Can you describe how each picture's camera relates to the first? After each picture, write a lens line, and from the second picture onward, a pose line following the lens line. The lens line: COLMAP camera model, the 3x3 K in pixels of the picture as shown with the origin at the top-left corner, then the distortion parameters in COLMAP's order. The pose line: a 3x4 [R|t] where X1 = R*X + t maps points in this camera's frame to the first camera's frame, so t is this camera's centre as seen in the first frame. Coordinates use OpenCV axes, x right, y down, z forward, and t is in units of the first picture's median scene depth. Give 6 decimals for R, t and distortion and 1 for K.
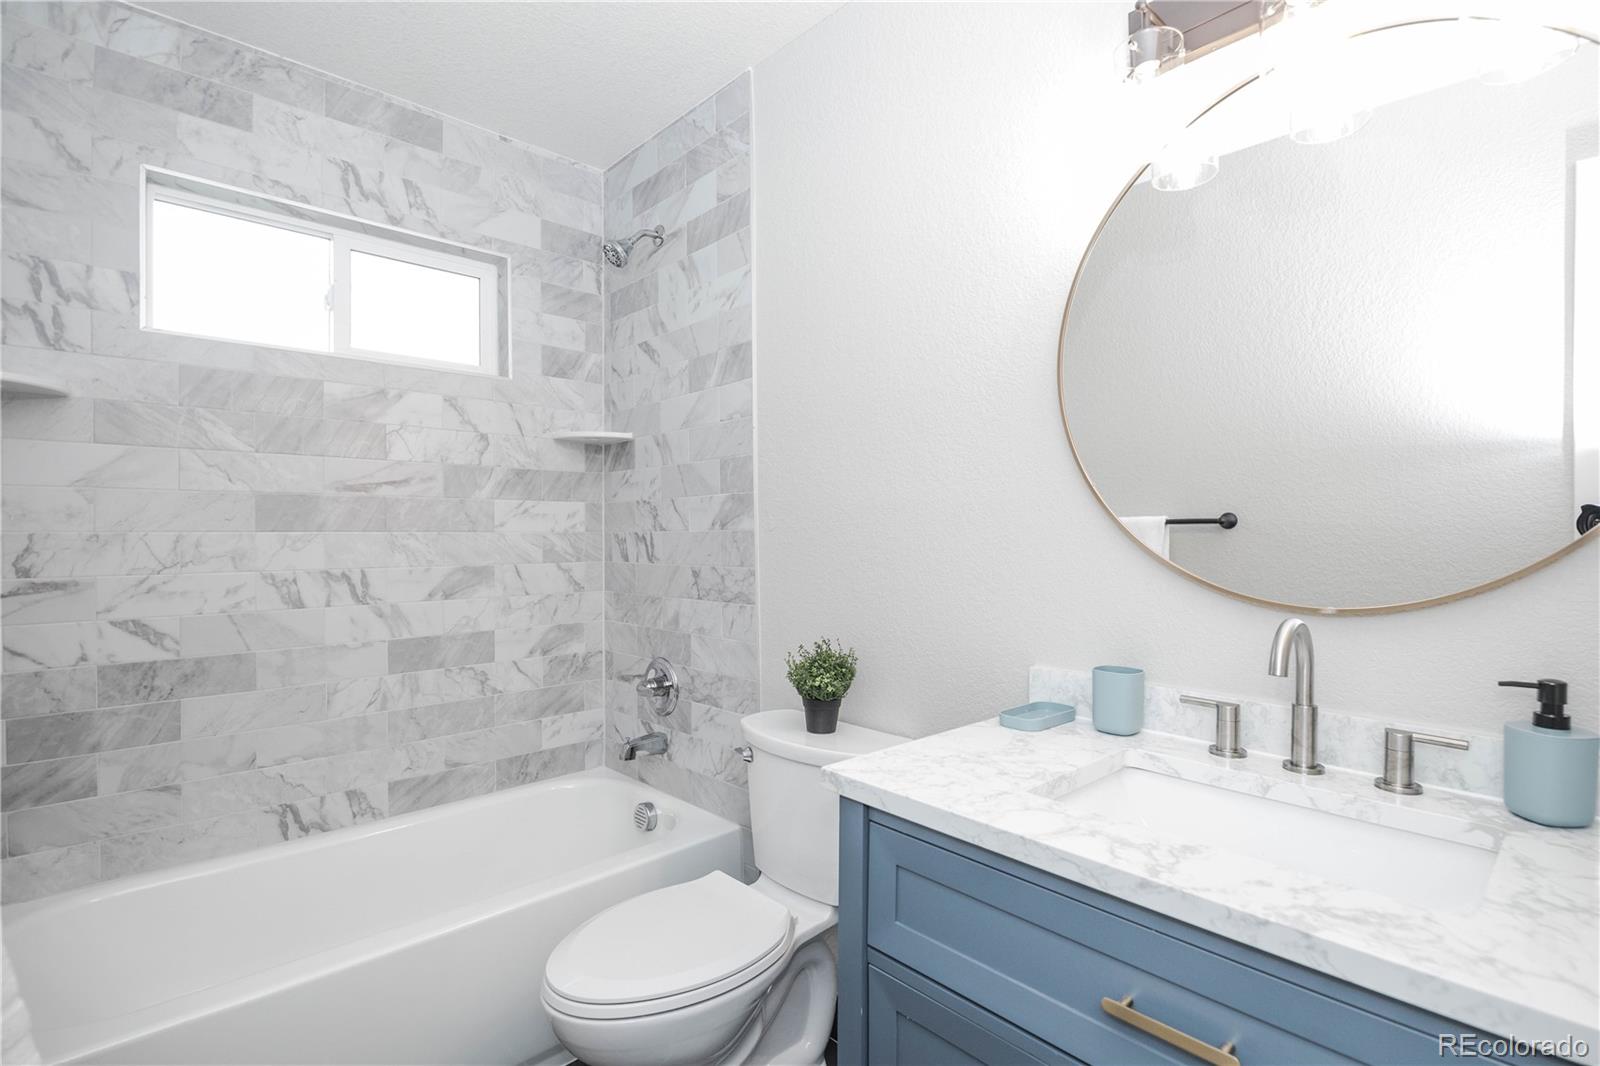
lens RADIAL K [[775.1, 0, 807.8], [0, 775.1, 540.2], [0, 0, 1]] dist [-0.004277, -0.007376]
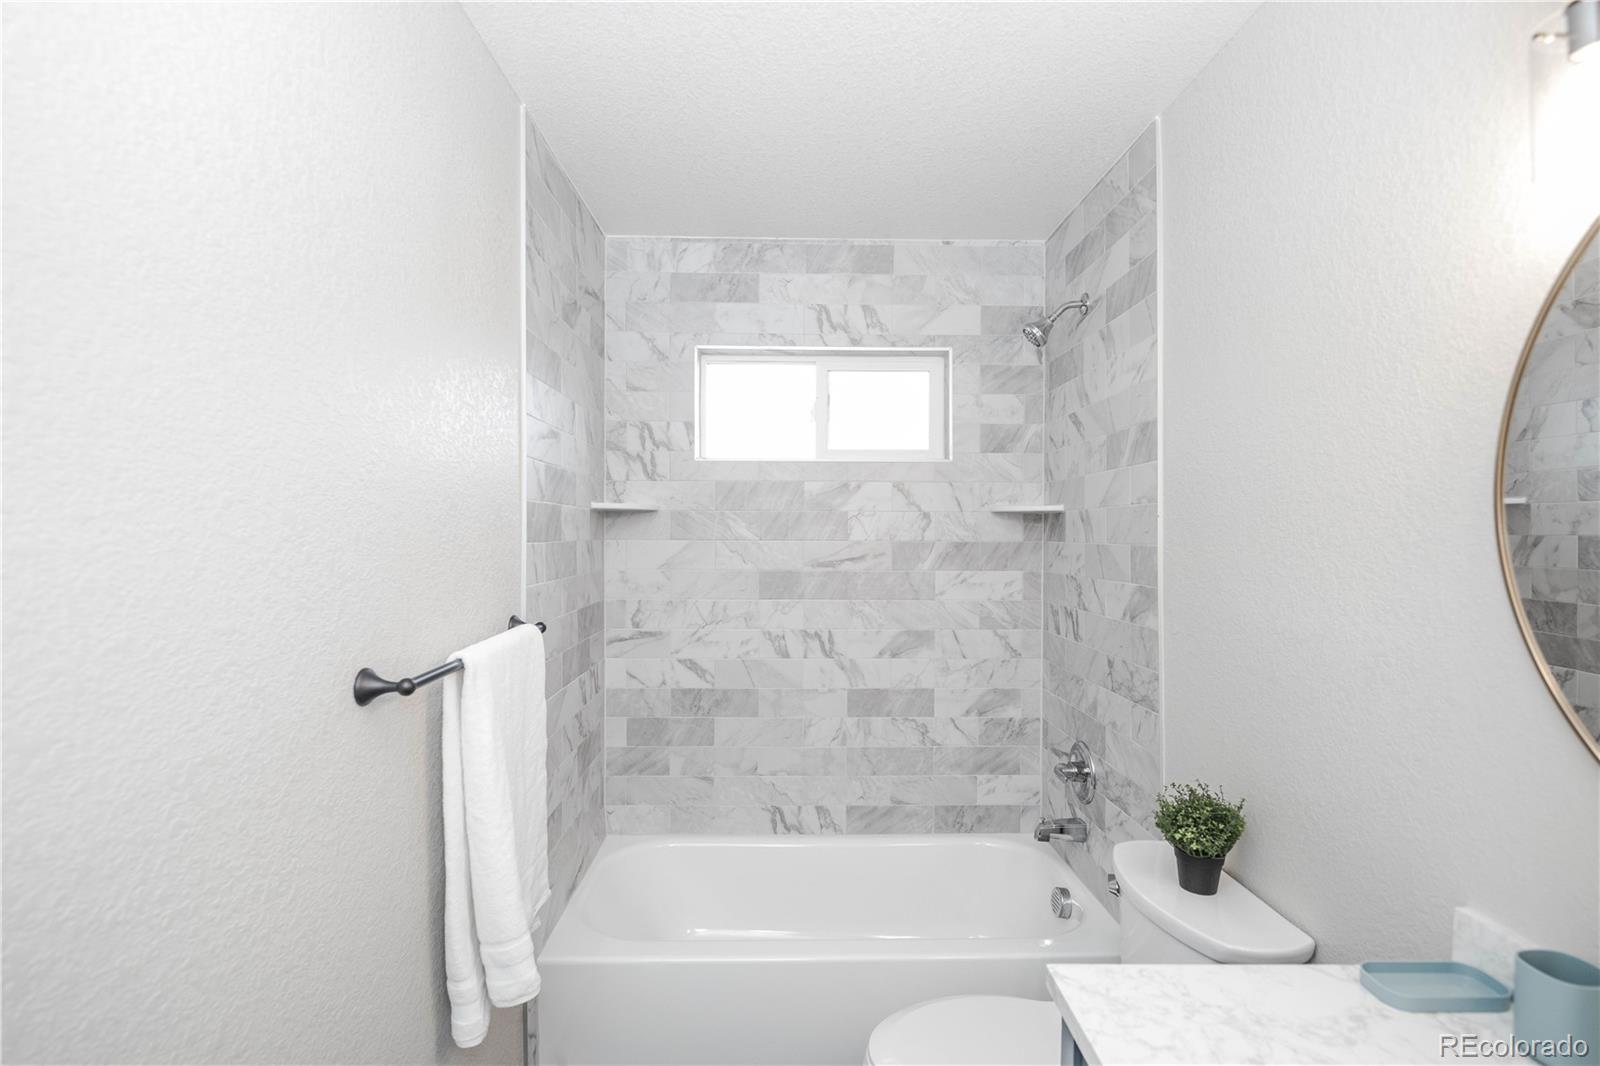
lens RADIAL K [[775.1, 0, 783.6], [0, 775.1, 523.0], [0, 0, 1]] dist [-0.004277, -0.007376]
pose [[0.719129, 0.001554, -0.694874, 0.233586], [-0.005396, 0.999980, -0.003349, -0.127630], [0.694855, 0.006158, 0.719123, 0.050133]]
